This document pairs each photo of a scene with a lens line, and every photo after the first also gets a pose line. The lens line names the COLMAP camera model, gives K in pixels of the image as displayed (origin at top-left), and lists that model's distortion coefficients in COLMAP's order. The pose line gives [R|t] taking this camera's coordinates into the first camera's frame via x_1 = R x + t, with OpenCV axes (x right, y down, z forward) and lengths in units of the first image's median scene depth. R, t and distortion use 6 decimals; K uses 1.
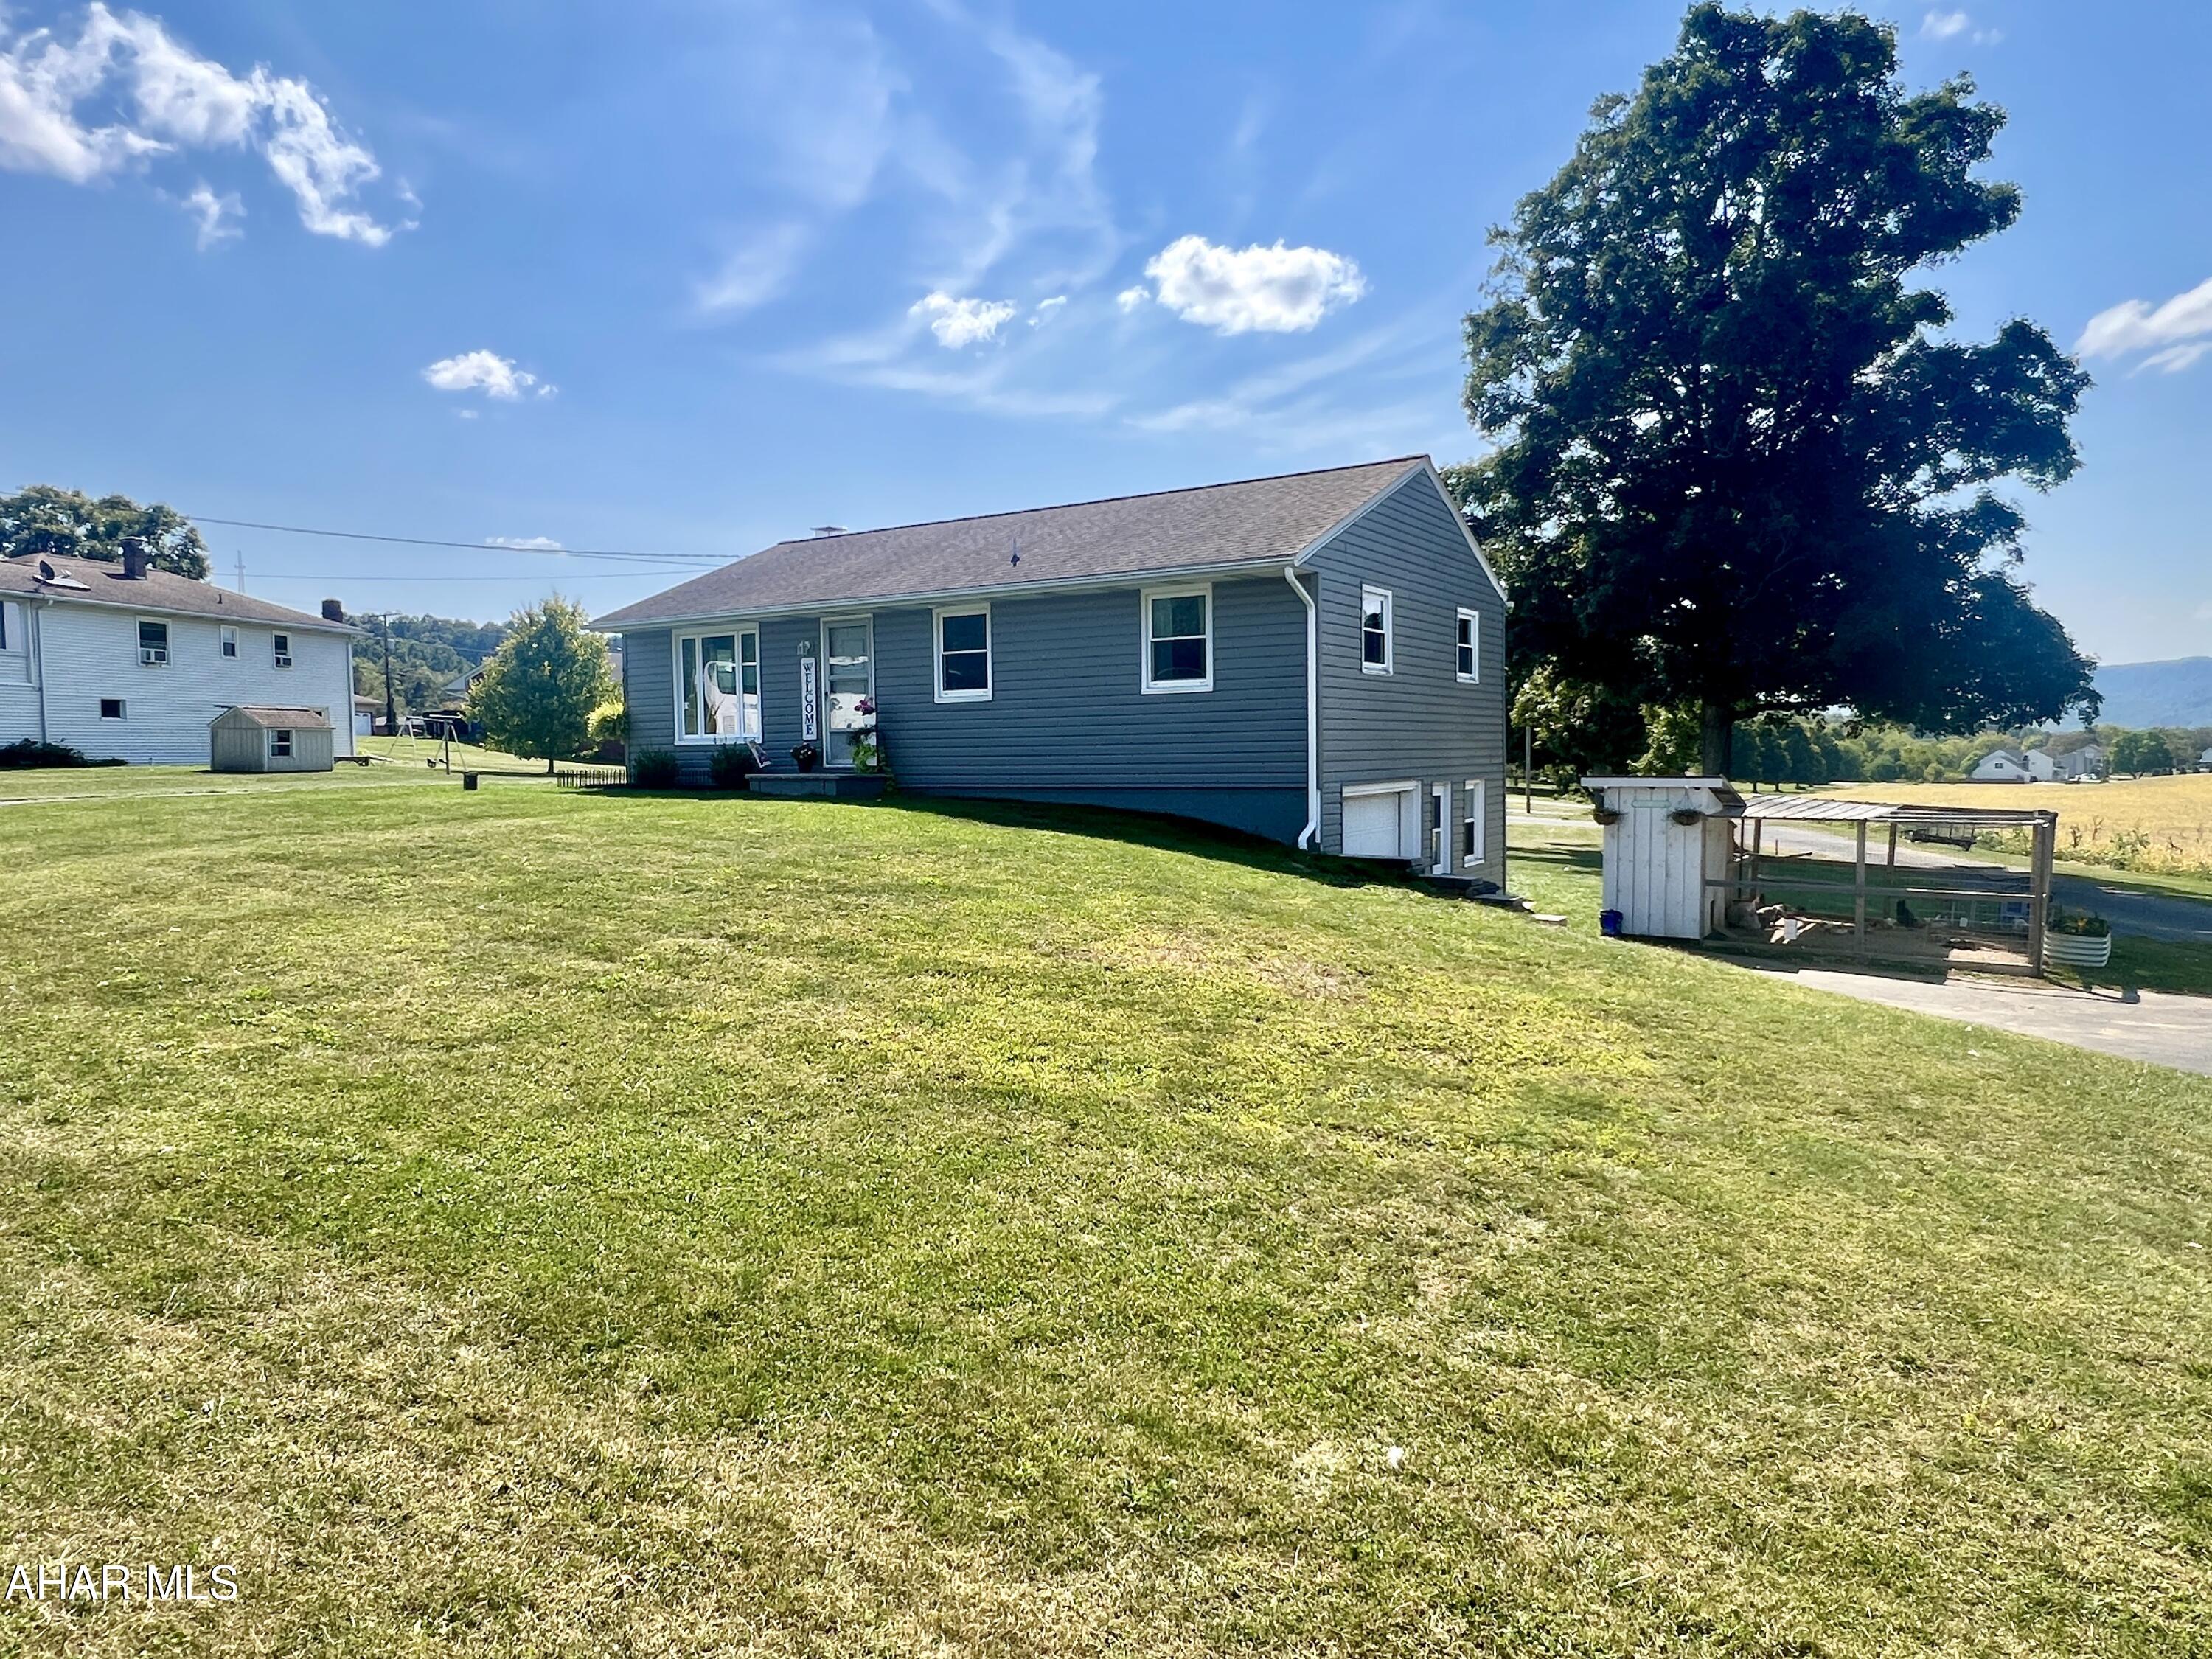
lens RADIAL K [[1350.0, 0, 1102.7], [0, 1350.0, 801.7], [0, 0, 1]] dist [-0.000709, -0.000062]
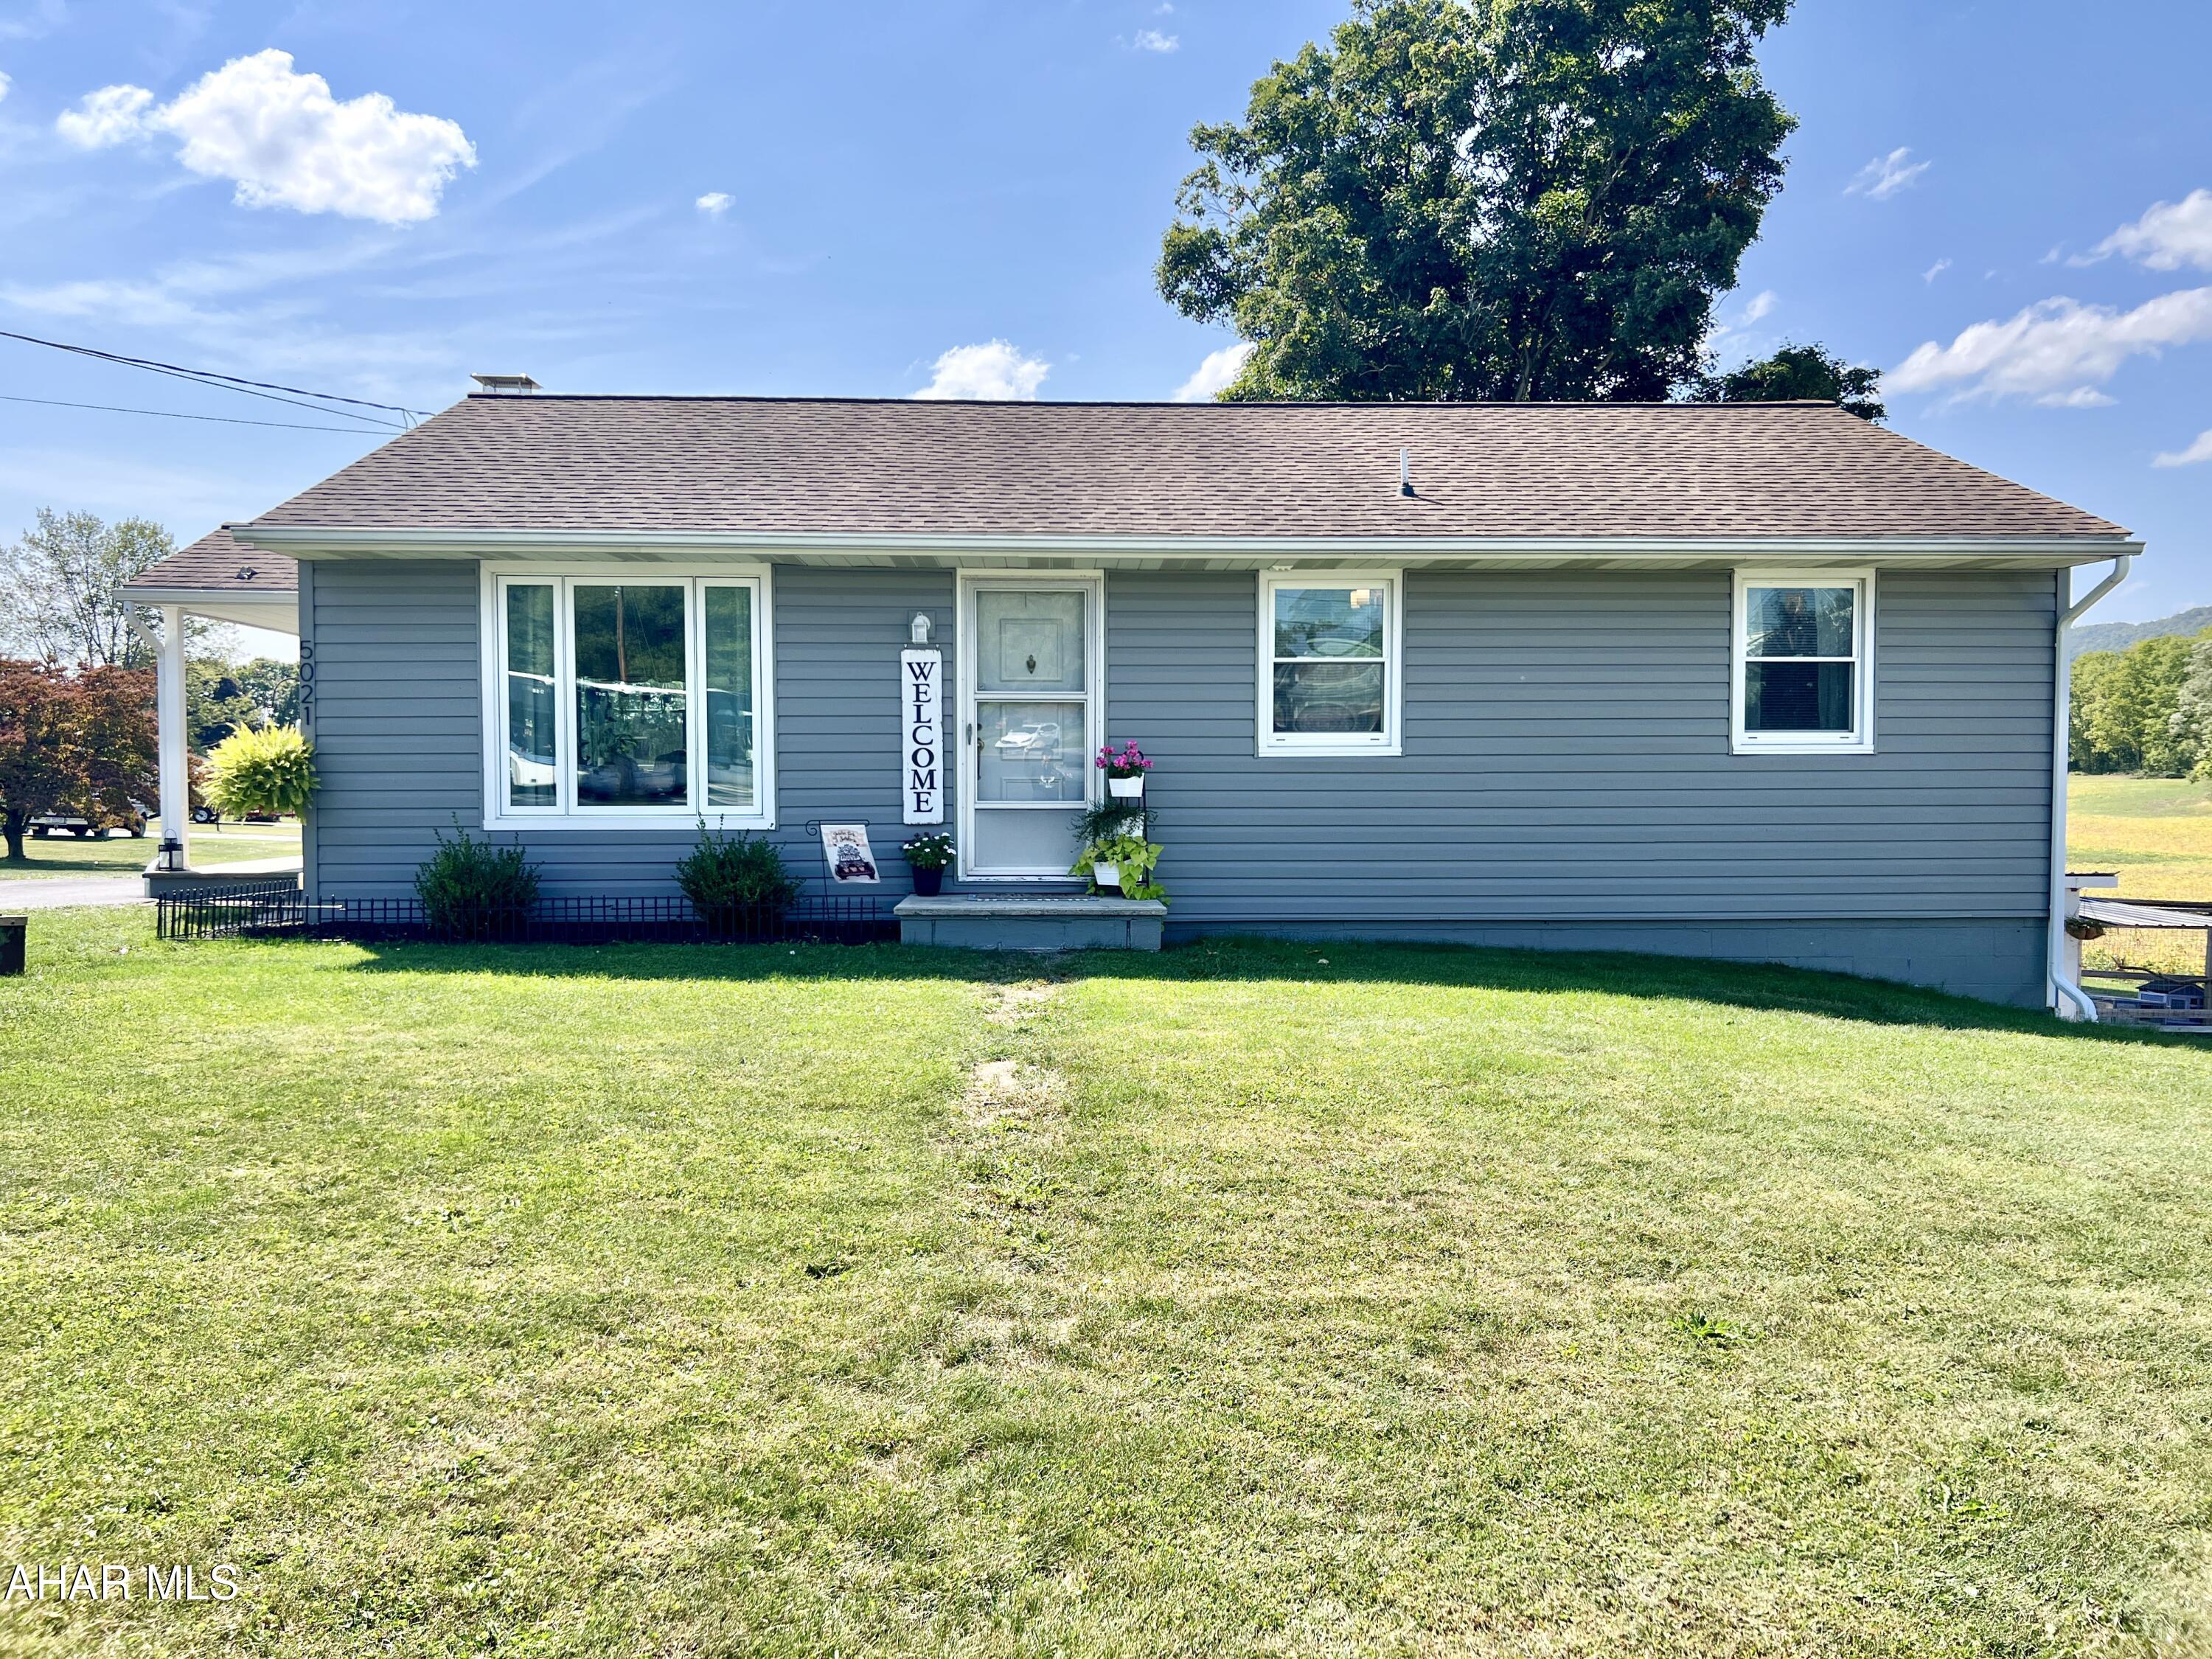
lens RADIAL K [[1694.0, 0, 1106.0], [0, 1694.0, 829.5], [0, 0, 1]] dist [0.108240, -0.158072]
pose [[0.815902, 0.005273, 0.578167, -0.521331], [0.014158, 0.999476, -0.029096, -0.026158], [-0.578017, 0.031925, 0.815400, 0.487621]]
